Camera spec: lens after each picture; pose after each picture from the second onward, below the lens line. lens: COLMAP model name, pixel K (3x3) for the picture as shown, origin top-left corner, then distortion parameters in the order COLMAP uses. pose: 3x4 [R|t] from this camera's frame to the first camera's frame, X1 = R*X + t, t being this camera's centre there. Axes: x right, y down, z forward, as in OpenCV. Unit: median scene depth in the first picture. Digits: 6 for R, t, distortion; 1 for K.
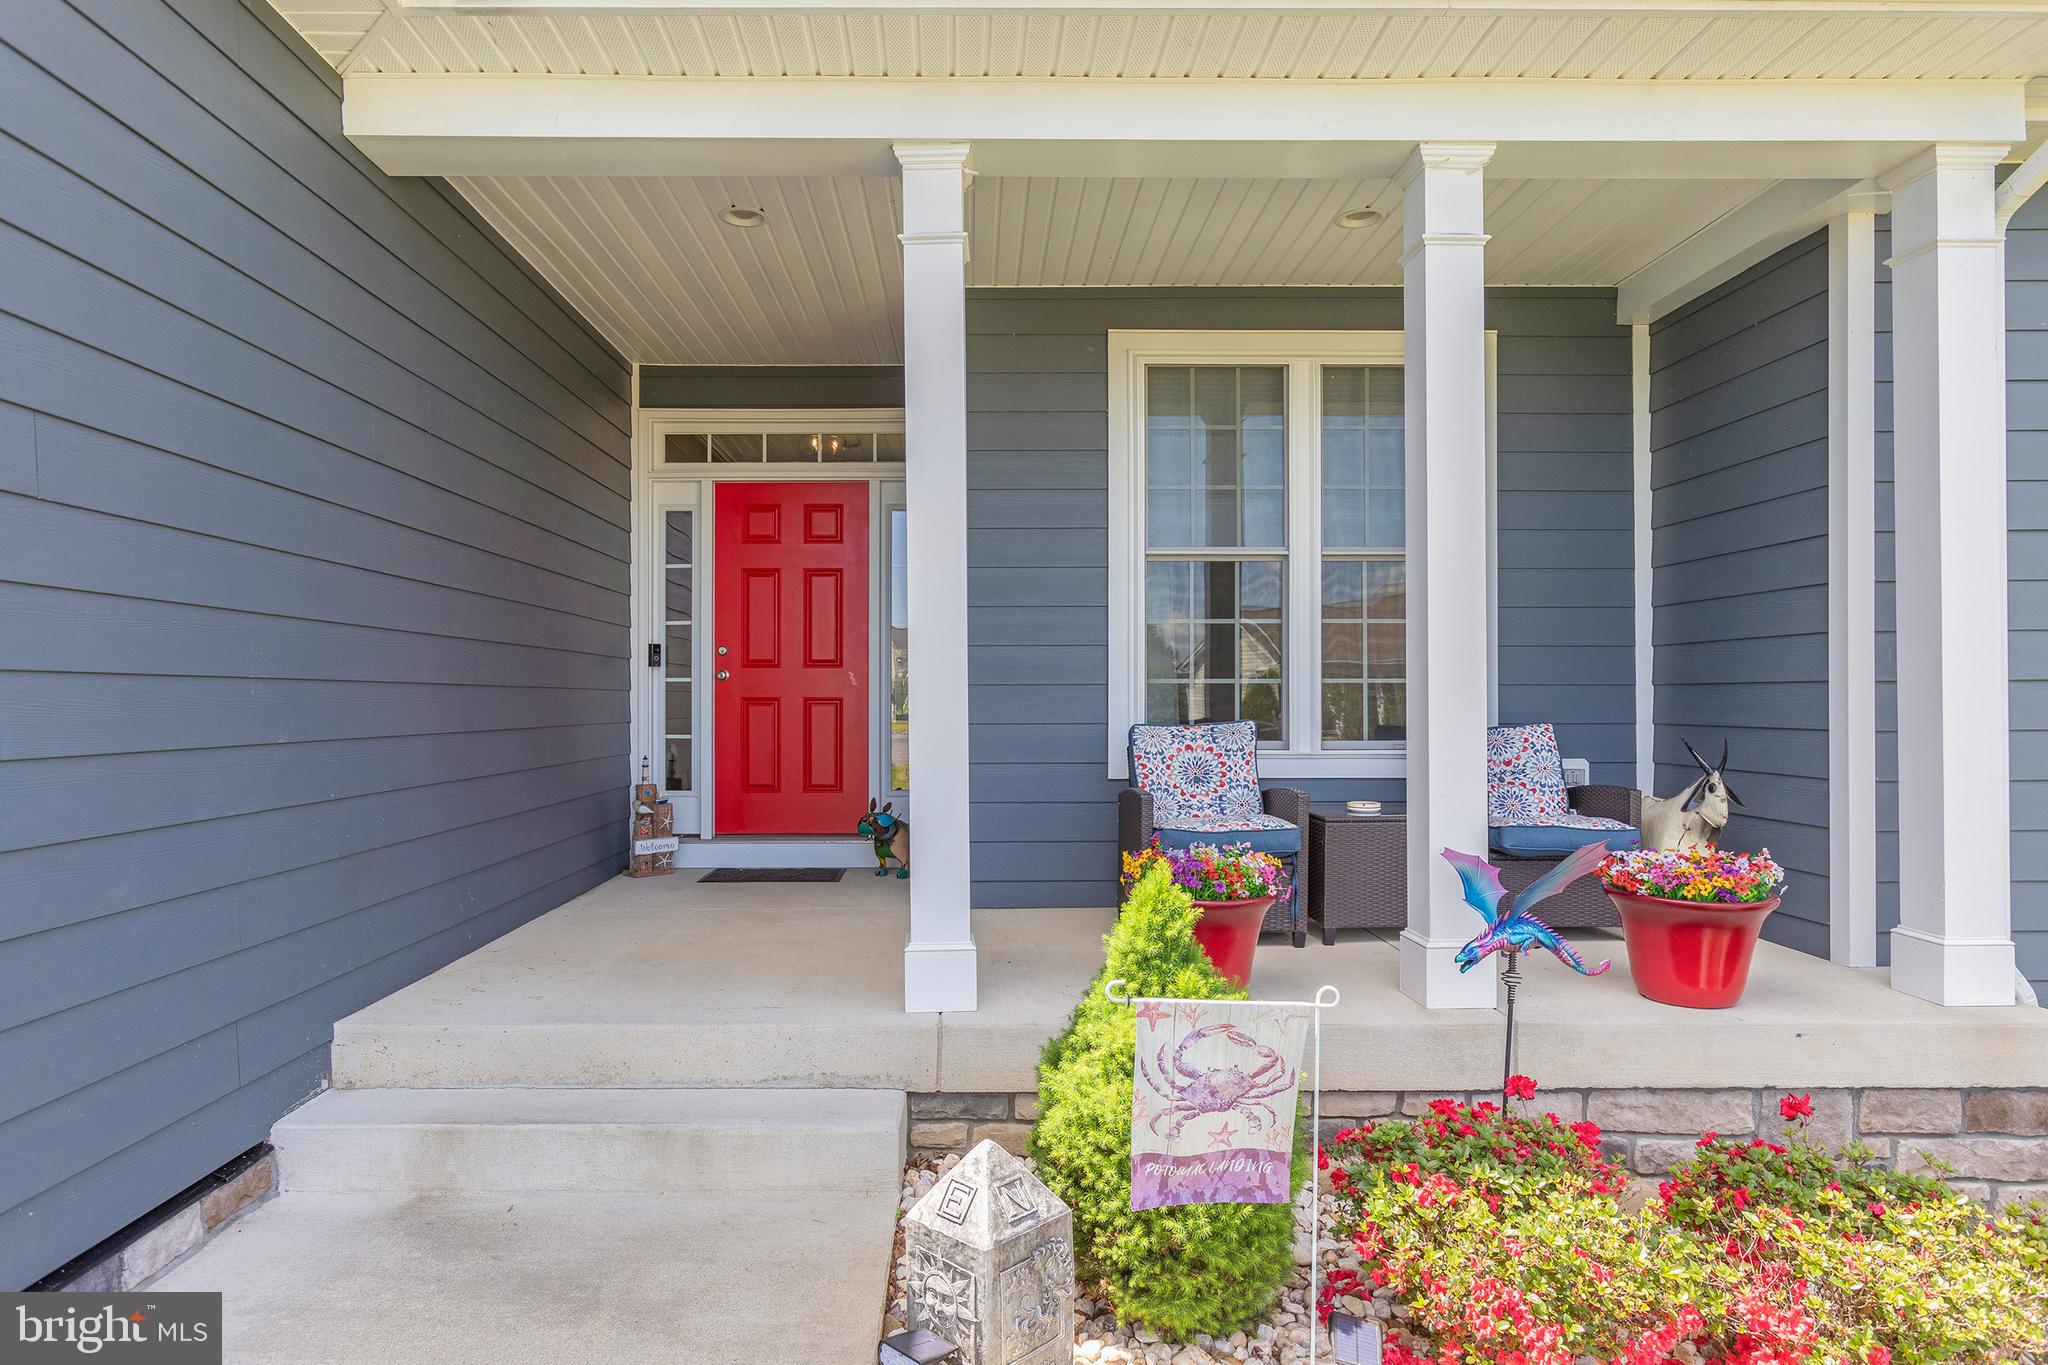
lens RADIAL K [[1265.2, 0, 1024.0], [0, 1265.2, 682.5], [0, 0, 1]] dist [-0.000547, -0.000119]
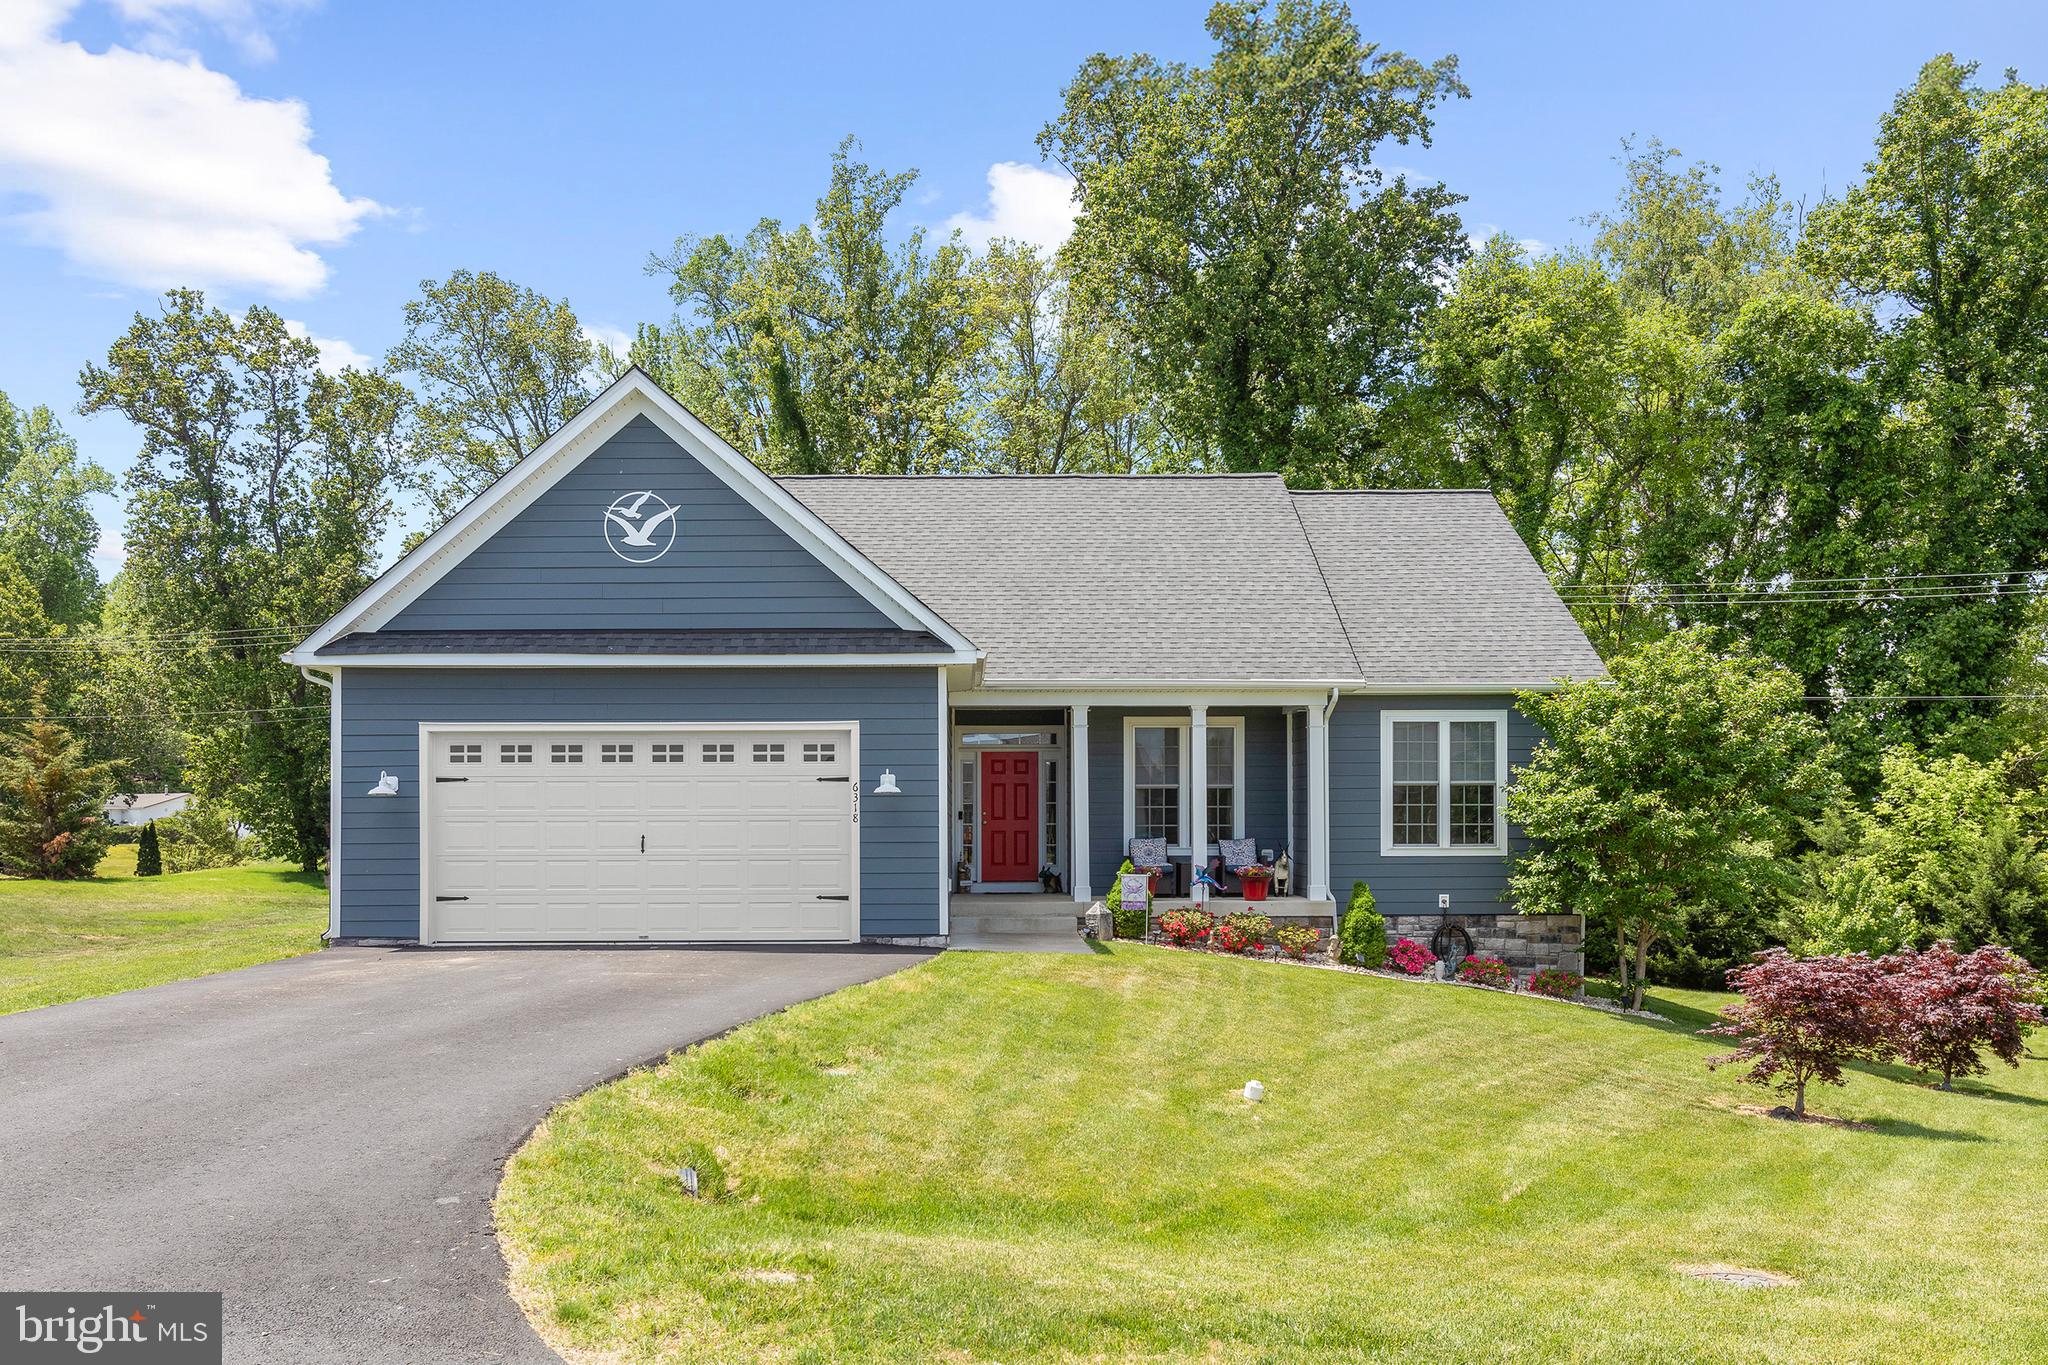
lens RADIAL K [[1545.2, 0, 1026.2], [0, 1545.2, 761.7], [0, 0, 1]] dist [0.009399, 0.002795]
pose [[0.999780, -0.007824, -0.019456, -0.105078], [0.007511, 0.999842, -0.016130, -0.105245], [0.019579, 0.015981, 0.999681, -2.964390]]
